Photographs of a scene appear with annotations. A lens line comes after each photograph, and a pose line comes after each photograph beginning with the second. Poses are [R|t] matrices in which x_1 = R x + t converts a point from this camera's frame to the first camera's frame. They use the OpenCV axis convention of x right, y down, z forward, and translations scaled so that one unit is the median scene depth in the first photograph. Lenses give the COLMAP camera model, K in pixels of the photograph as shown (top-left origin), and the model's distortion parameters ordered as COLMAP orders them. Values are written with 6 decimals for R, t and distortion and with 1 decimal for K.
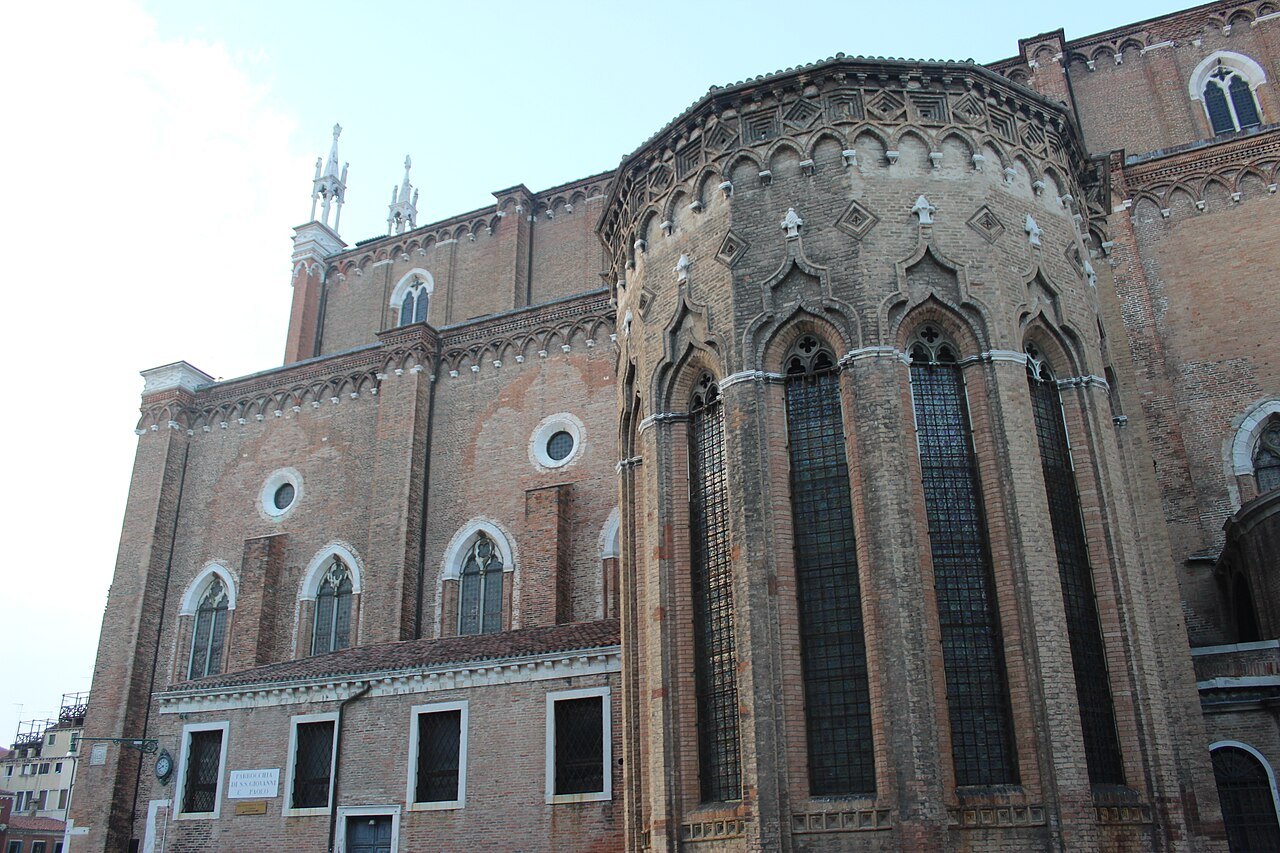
lens RADIAL K [[1094.6, 0, 640.0], [0, 1094.6, 426.5], [0, 0, 1]] dist [-0.074550, -0.001336]
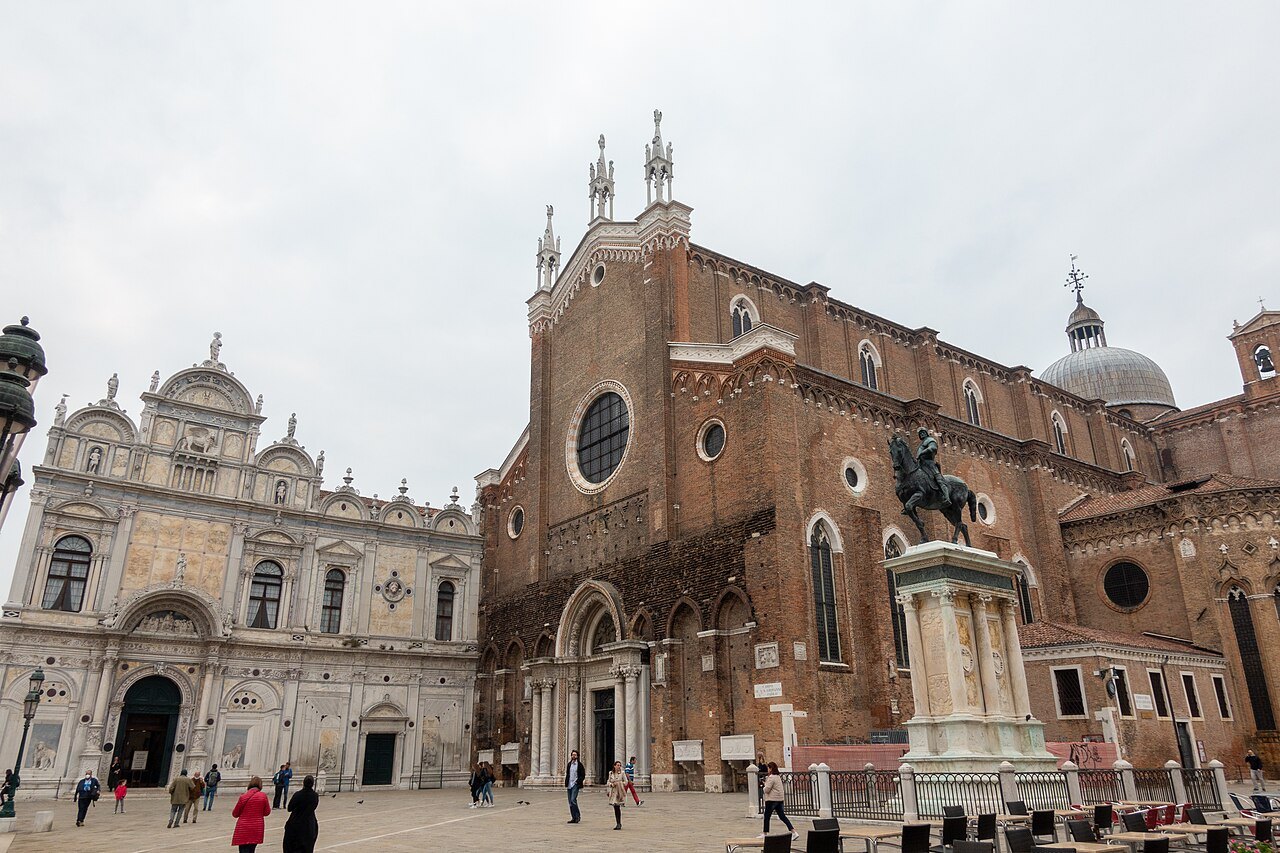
lens RADIAL K [[907.9, 0, 643.5], [0, 907.9, 418.8], [0, 0, 1]] dist [0.004800, 0.000283]
pose [[0.485385, 0.317215, 0.814724, -1.565763], [-0.341897, 0.926521, -0.157054, 0.294081], [-0.804679, -0.202320, 0.558174, 0.635158]]
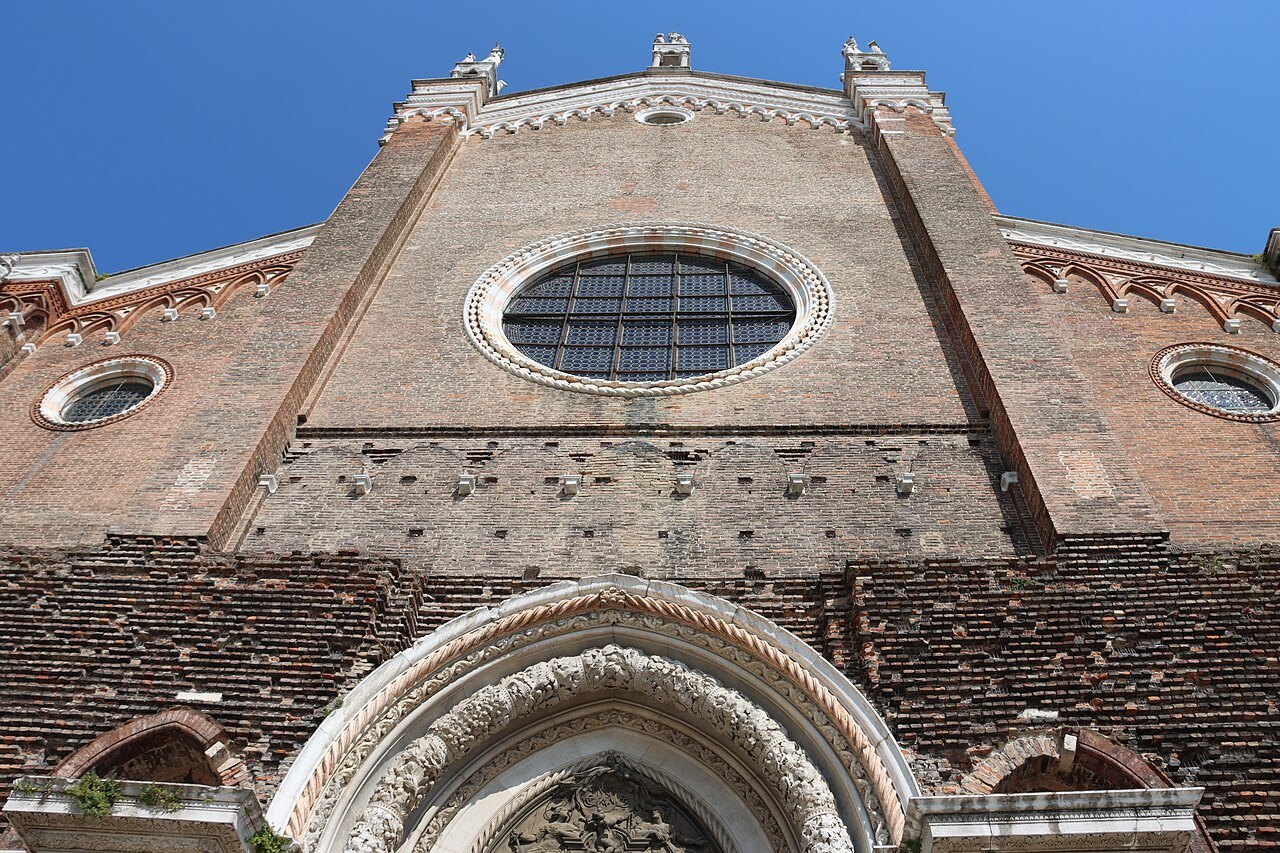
lens RADIAL K [[1075.4, 0, 640.0], [0, 1075.4, 426.5], [0, 0, 1]] dist [-0.177083, 0.152898]
pose [[-0.366082, 0.777484, 0.511373, -0.597747], [-0.403821, 0.362359, -0.840015, 0.606361], [-0.838399, -0.514017, 0.181311, 1.397026]]
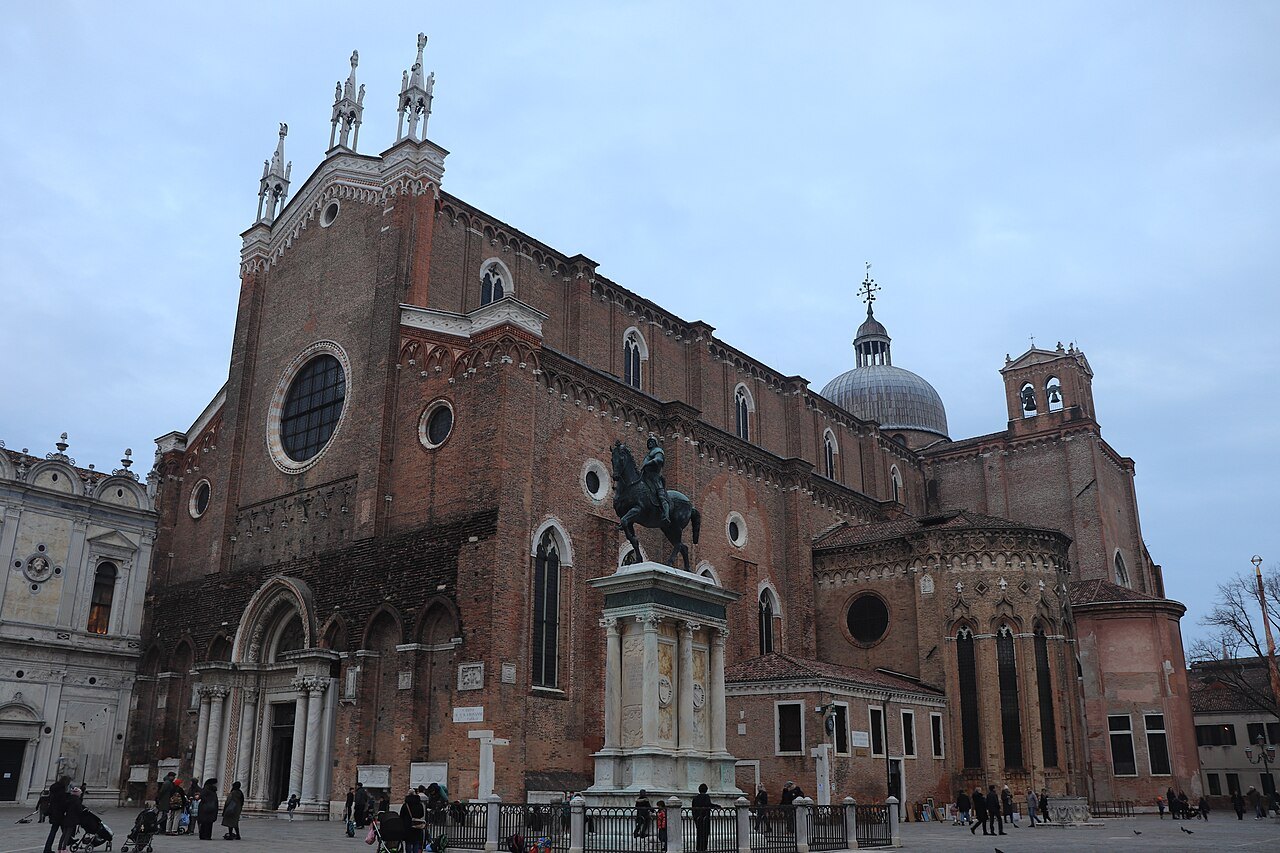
lens RADIAL K [[1075.4, 0, 640.0], [0, 1075.4, 426.5], [0, 0, 1]] dist [-0.177083, 0.152898]
pose [[0.252534, 0.334317, 0.907997, -1.570562], [-0.392705, 0.893062, -0.219598, 0.276687], [-0.884313, -0.301119, 0.356816, 0.591686]]
